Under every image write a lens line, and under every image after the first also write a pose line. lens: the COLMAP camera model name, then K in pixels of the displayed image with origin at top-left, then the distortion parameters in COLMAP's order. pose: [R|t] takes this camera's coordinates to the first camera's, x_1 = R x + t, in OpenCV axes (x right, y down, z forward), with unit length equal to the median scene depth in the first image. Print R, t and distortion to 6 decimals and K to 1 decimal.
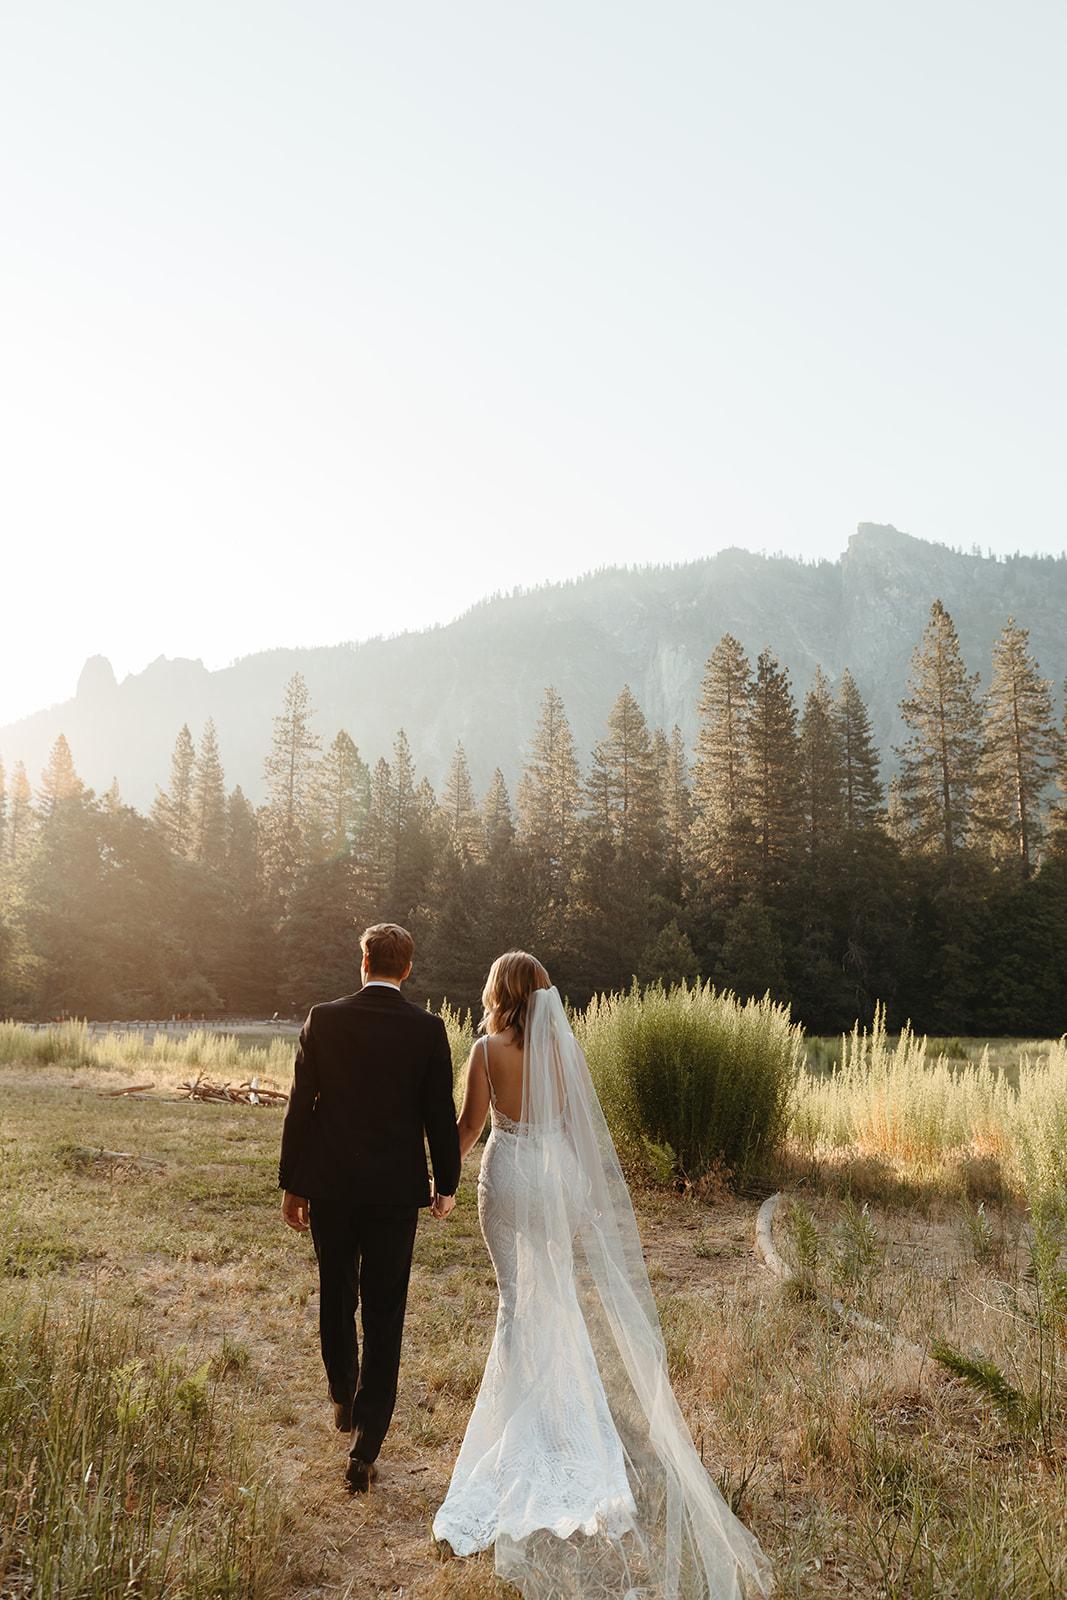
lens RADIAL K [[1558.1, 0, 533.5], [0, 1558.1, 800.0], [0, 0, 1]] dist [-0.002212, -0.001038]
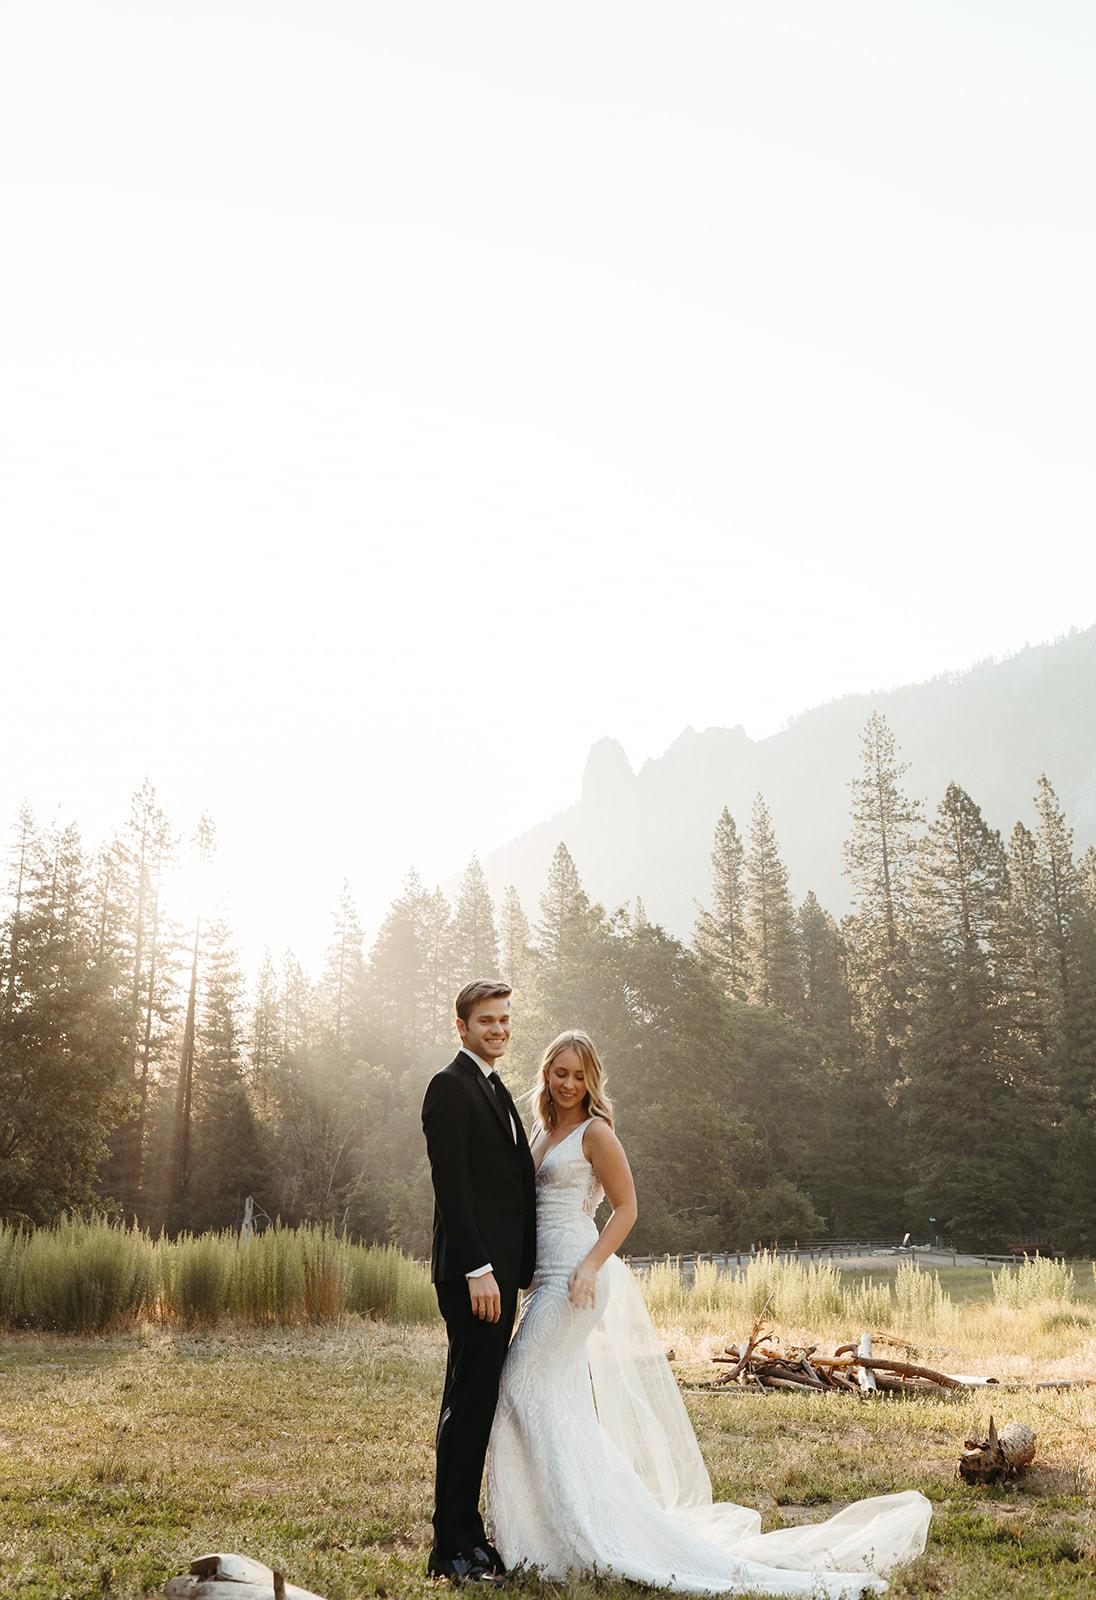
lens RADIAL K [[1443.1, 0, 625.7], [0, 1443.1, 761.8], [0, 0, 1]] dist [0.004964, 0.004803]
pose [[0.936811, -0.149784, -0.316147, -0.056503], [0.080122, 0.971548, -0.222881, 0.071376], [0.340536, 0.183467, 0.922158, 0.378006]]
